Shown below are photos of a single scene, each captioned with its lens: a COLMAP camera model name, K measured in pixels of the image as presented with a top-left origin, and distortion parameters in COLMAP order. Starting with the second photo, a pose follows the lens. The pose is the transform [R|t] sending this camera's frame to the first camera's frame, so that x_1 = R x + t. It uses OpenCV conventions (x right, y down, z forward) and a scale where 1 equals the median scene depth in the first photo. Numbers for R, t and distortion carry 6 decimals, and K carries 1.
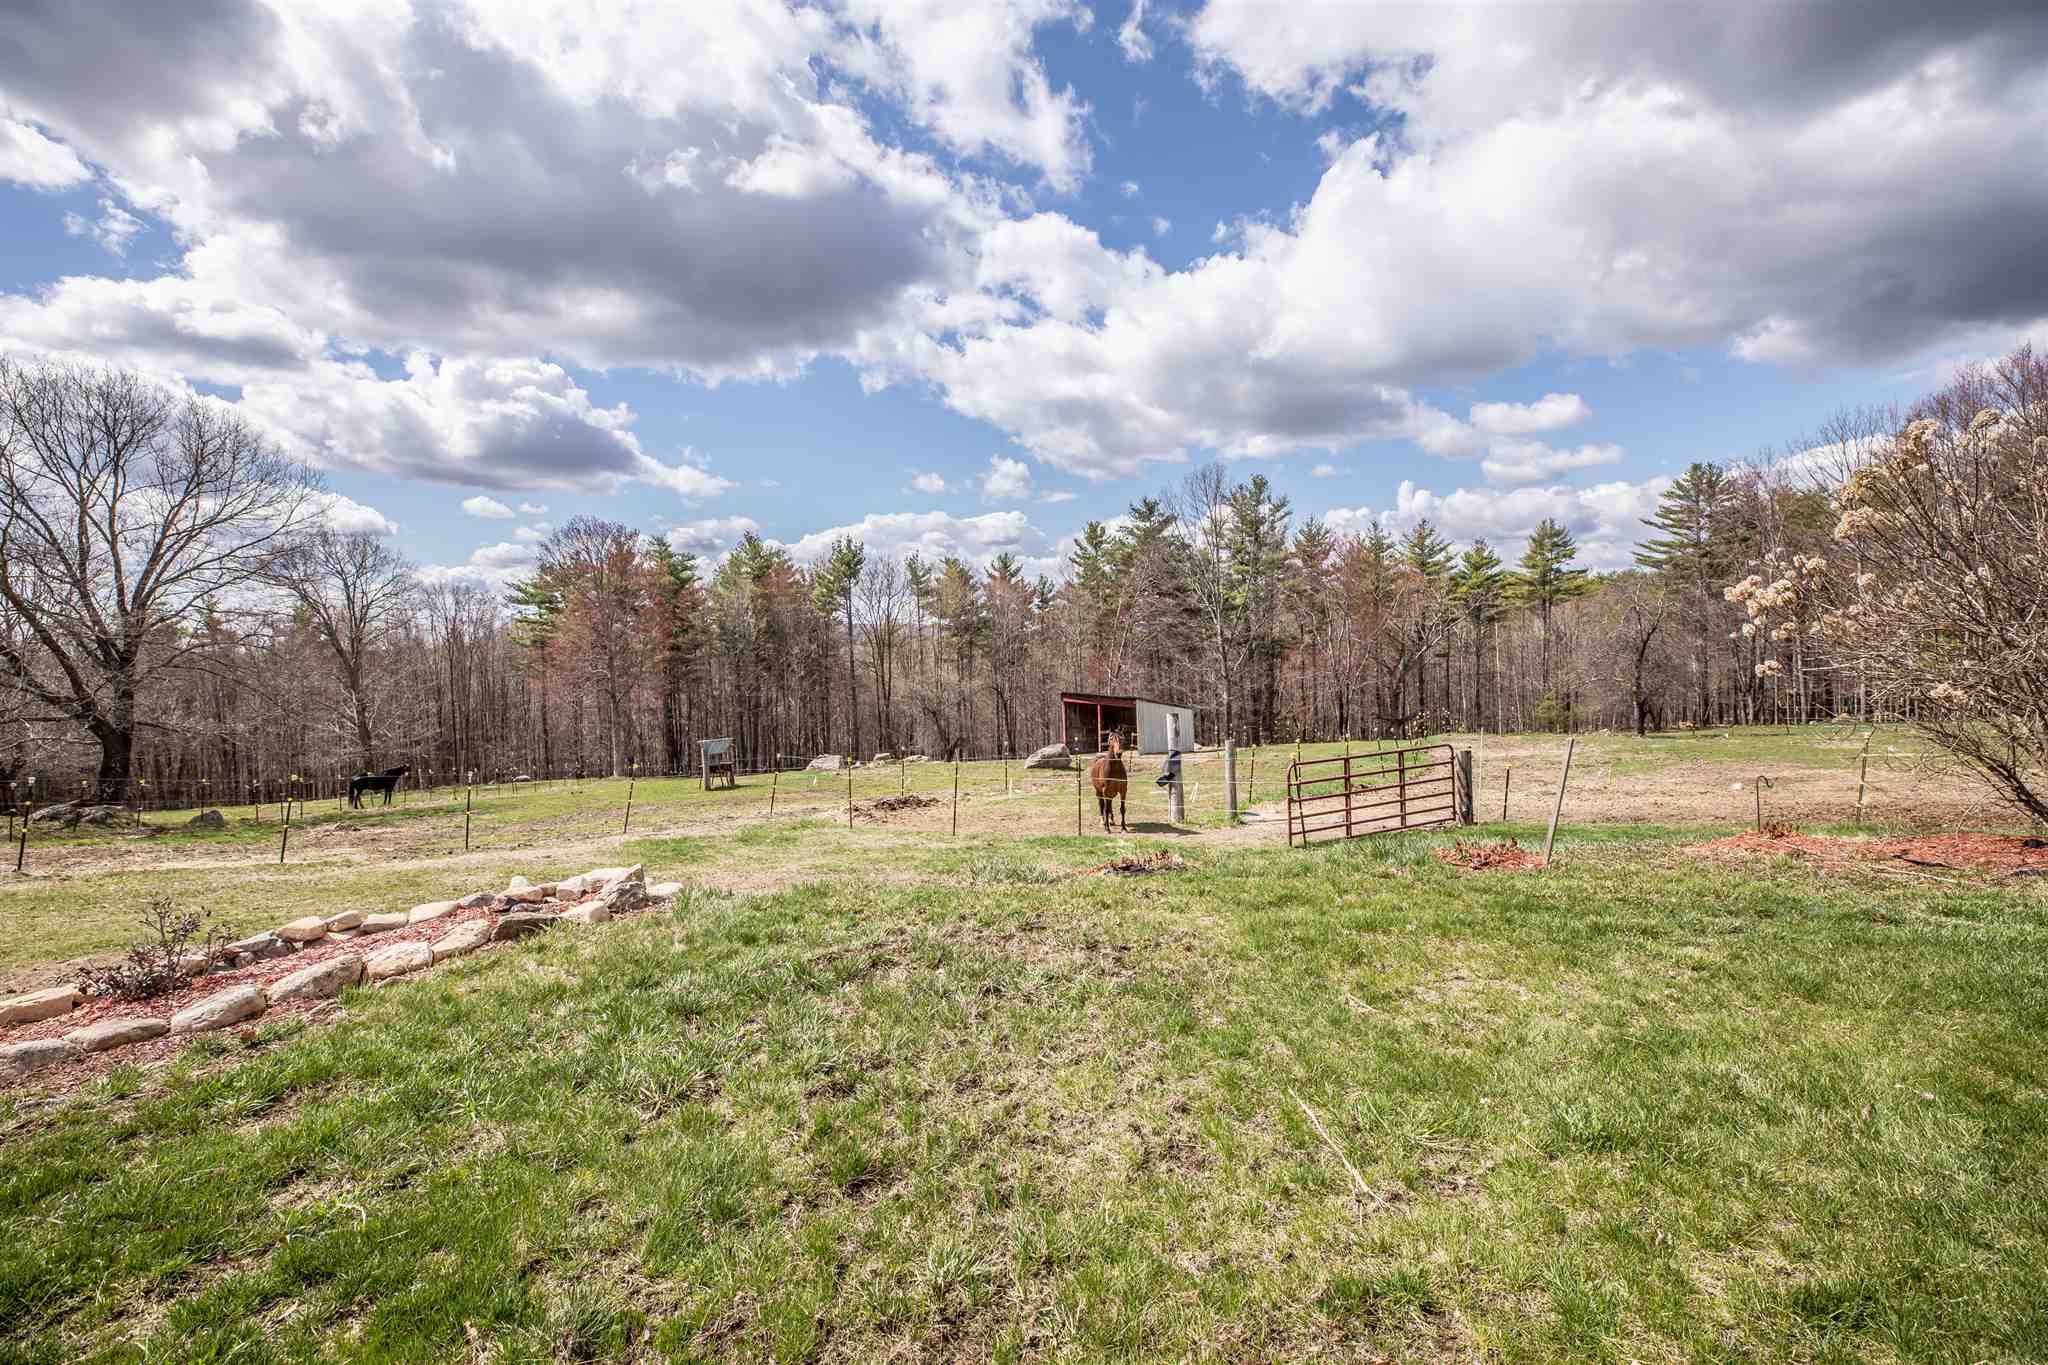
lens RADIAL K [[930.8, 0, 1026.6], [0, 930.8, 678.6], [0, 0, 1]] dist [-0.048428, 0.015113]
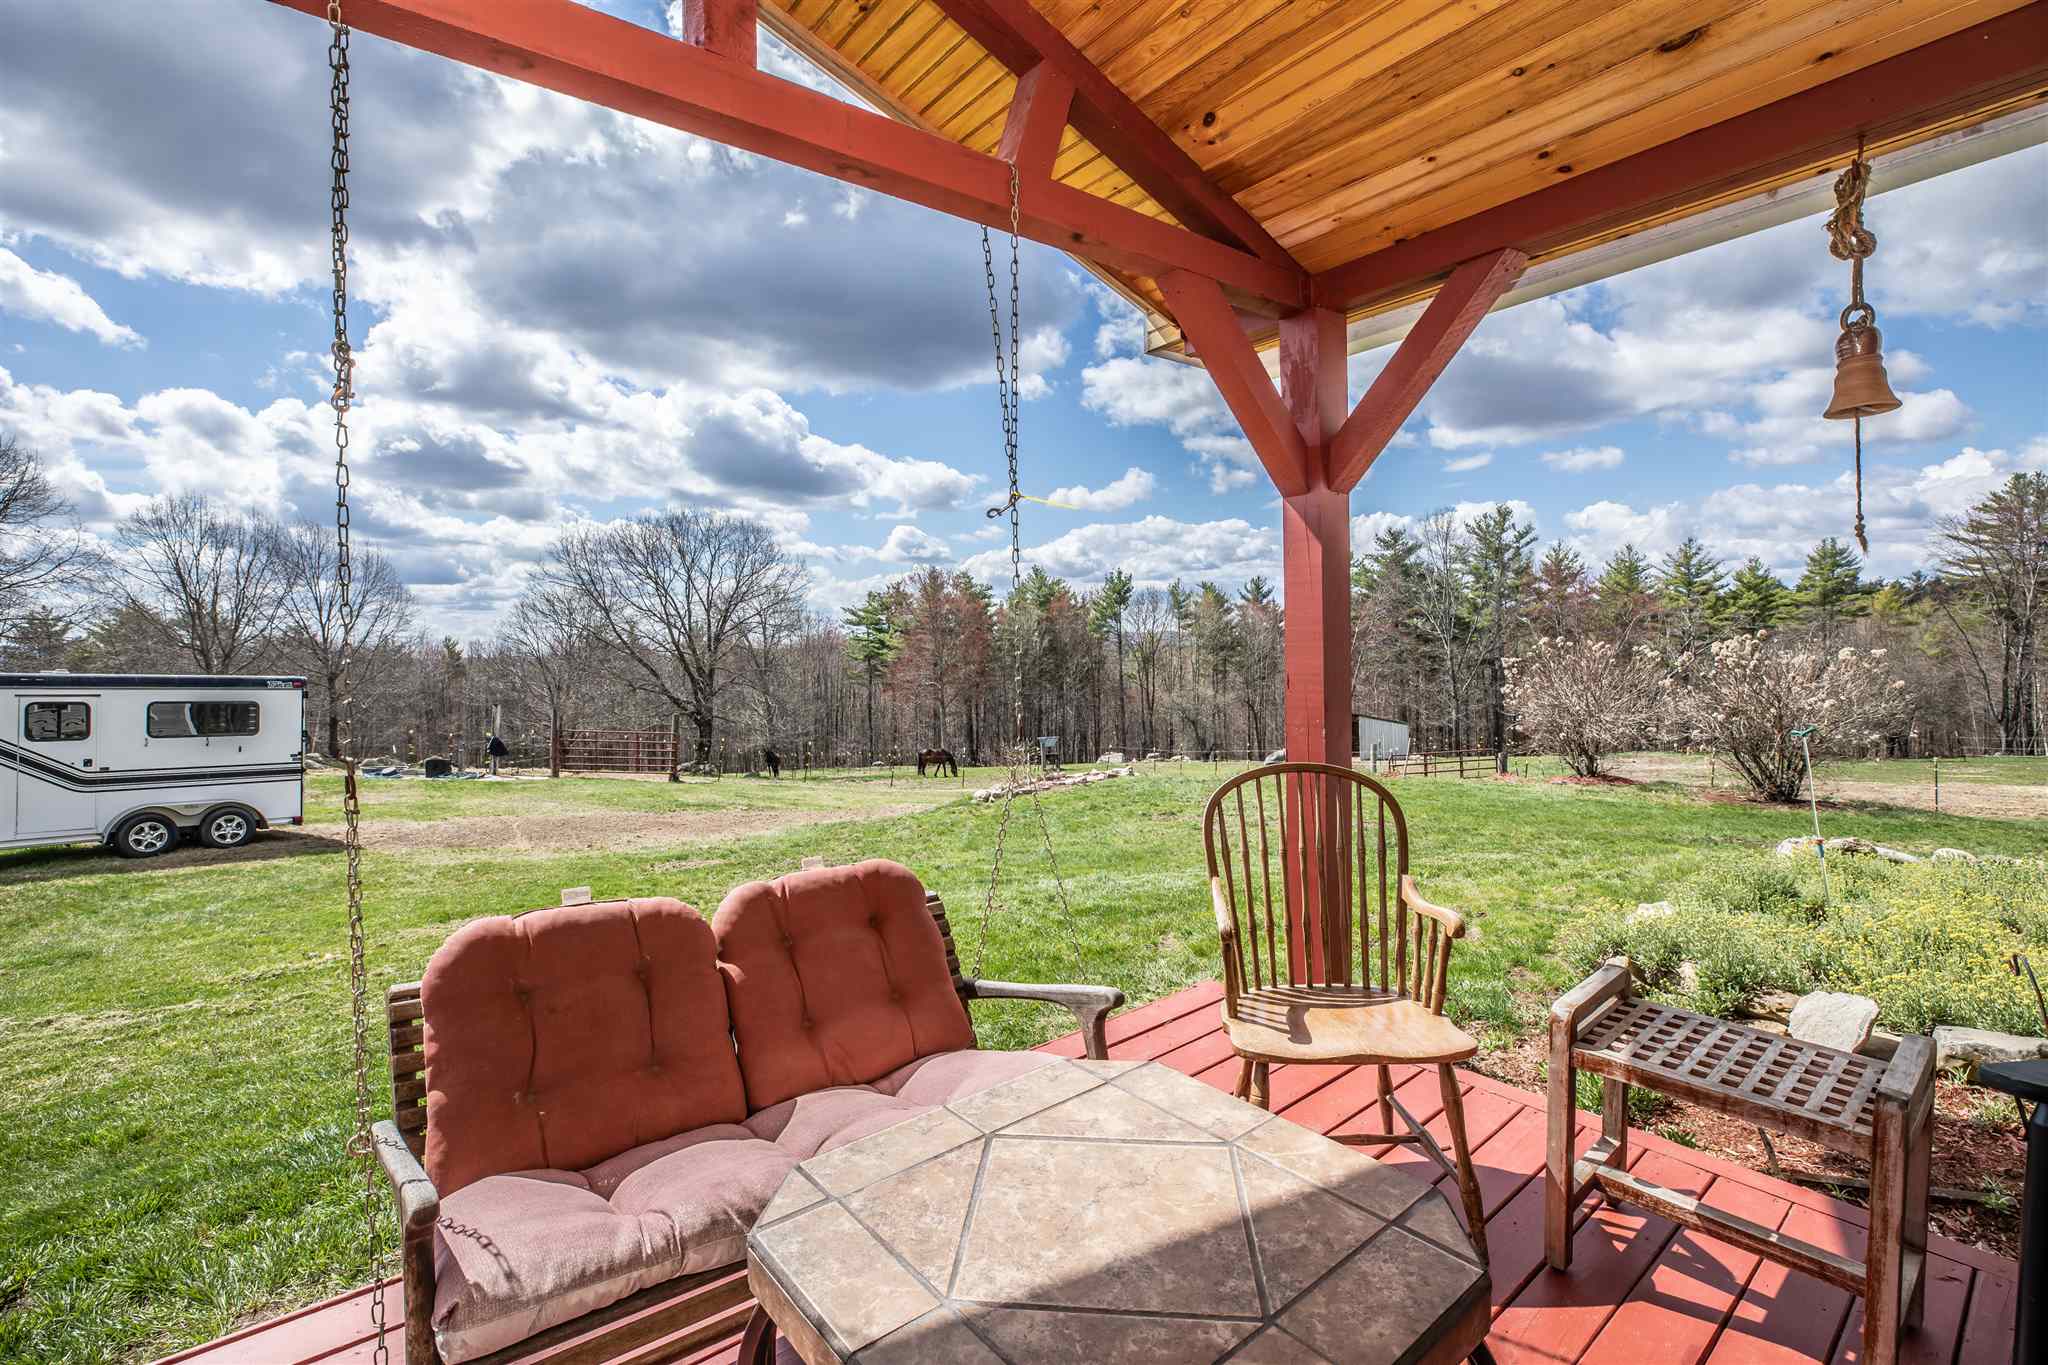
lens RADIAL K [[930.8, 0, 1026.6], [0, 930.8, 678.6], [0, 0, 1]] dist [-0.048428, 0.015113]
pose [[0.963717, 0.014309, -0.266541, 0.008660], [-0.016357, 0.999851, -0.005465, -0.006397], [0.266423, 0.009626, 0.963808, -0.150026]]
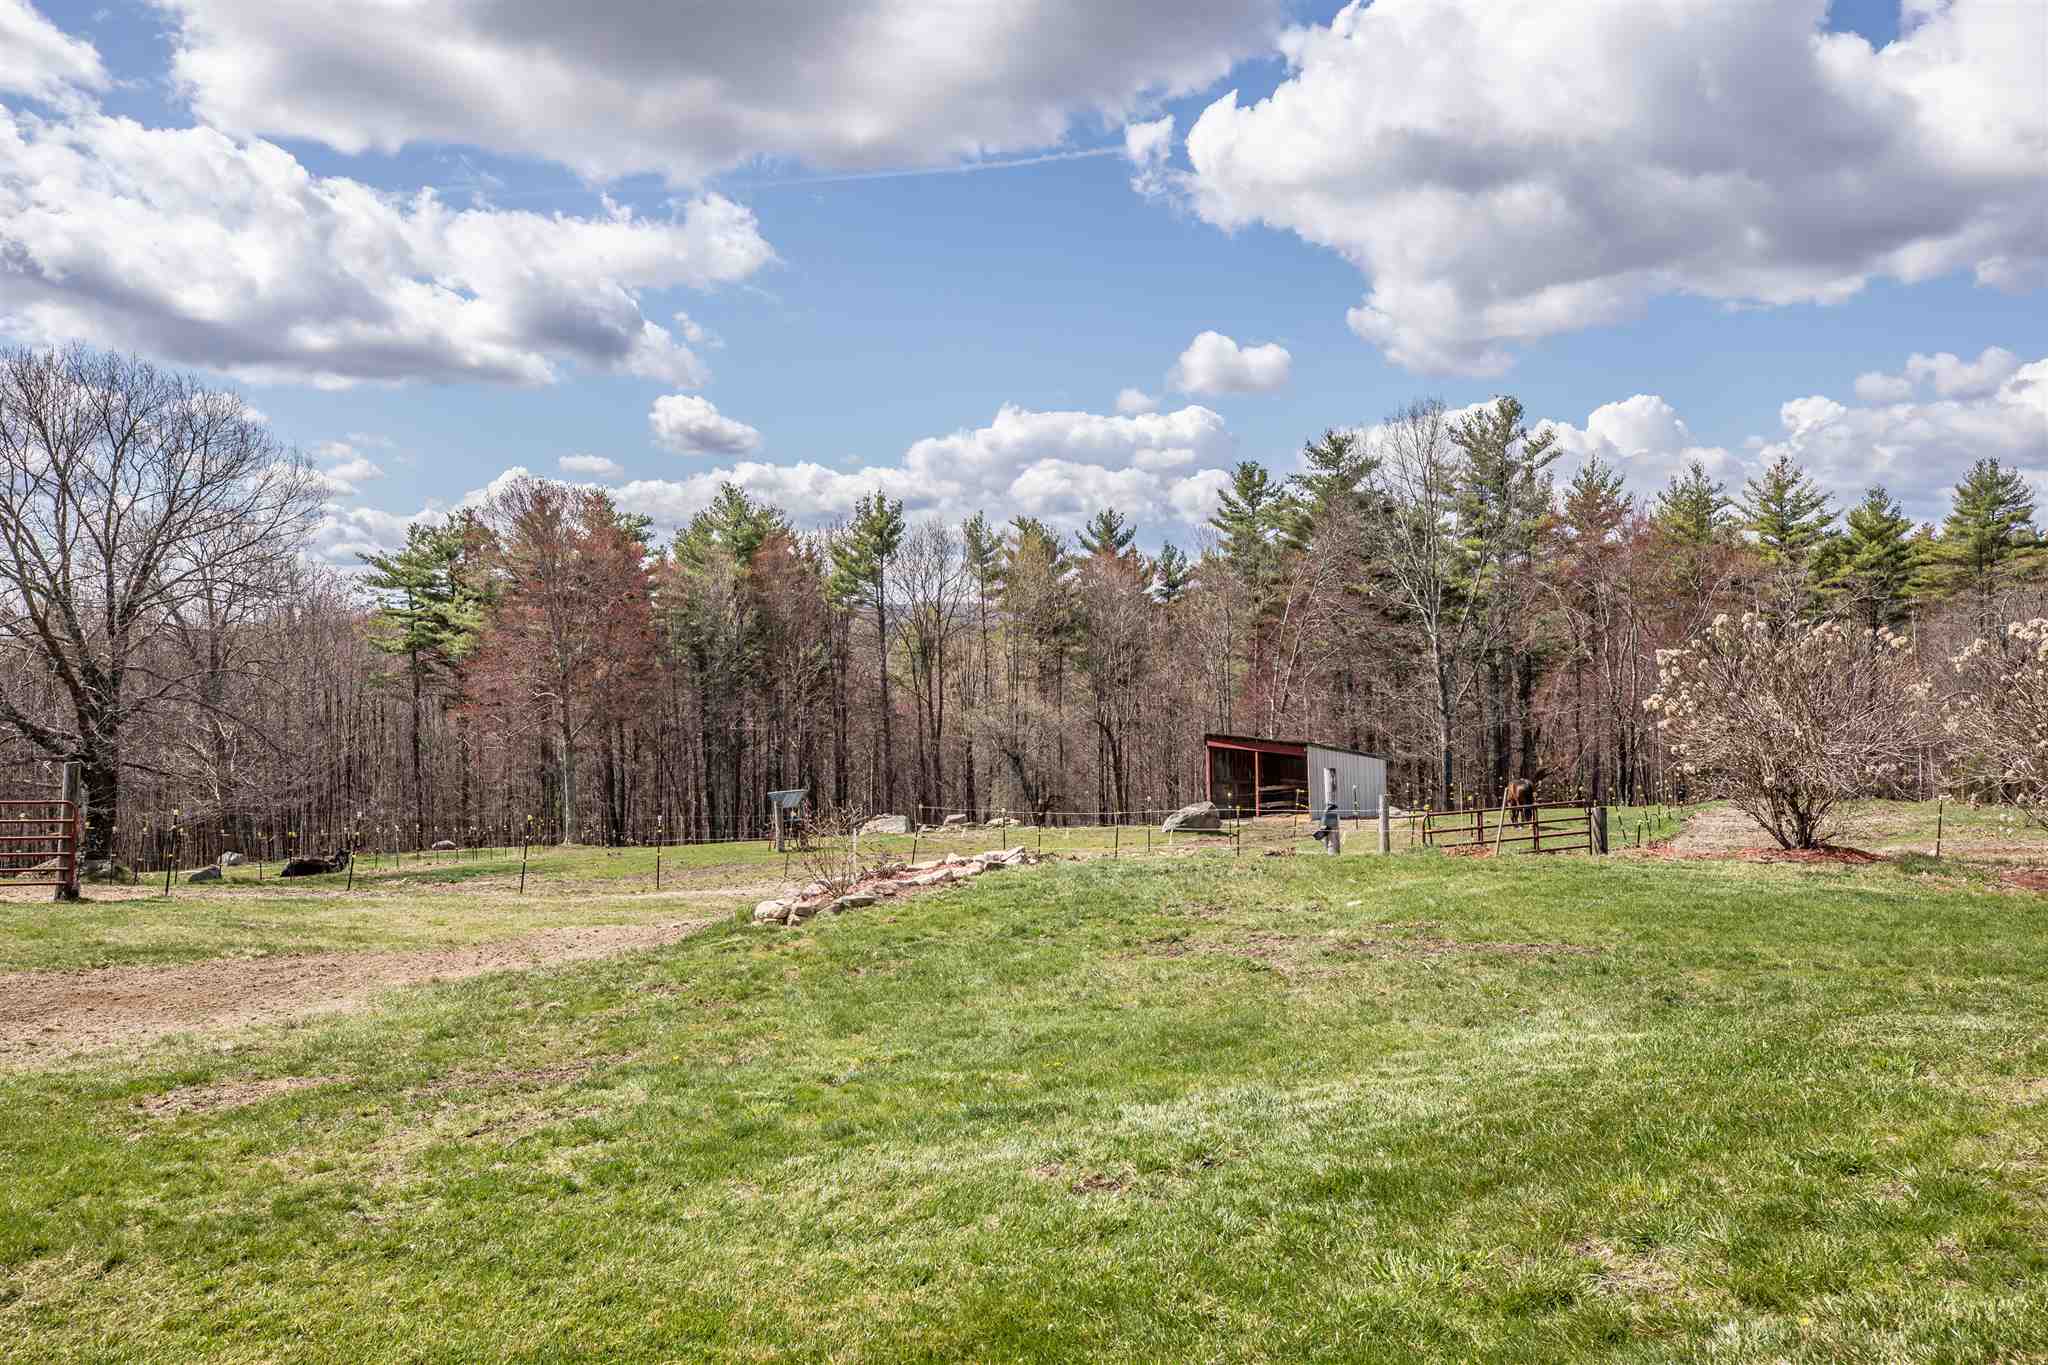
lens RADIAL K [[1608.1, 0, 1028.8], [0, 1608.1, 677.9], [0, 0, 1]] dist [0.014875, 0.001071]
pose [[0.998013, 0.008987, -0.062364, -0.011501], [-0.009721, 0.999887, -0.011468, -0.006840], [0.062254, 0.012051, 0.997988, -0.140508]]
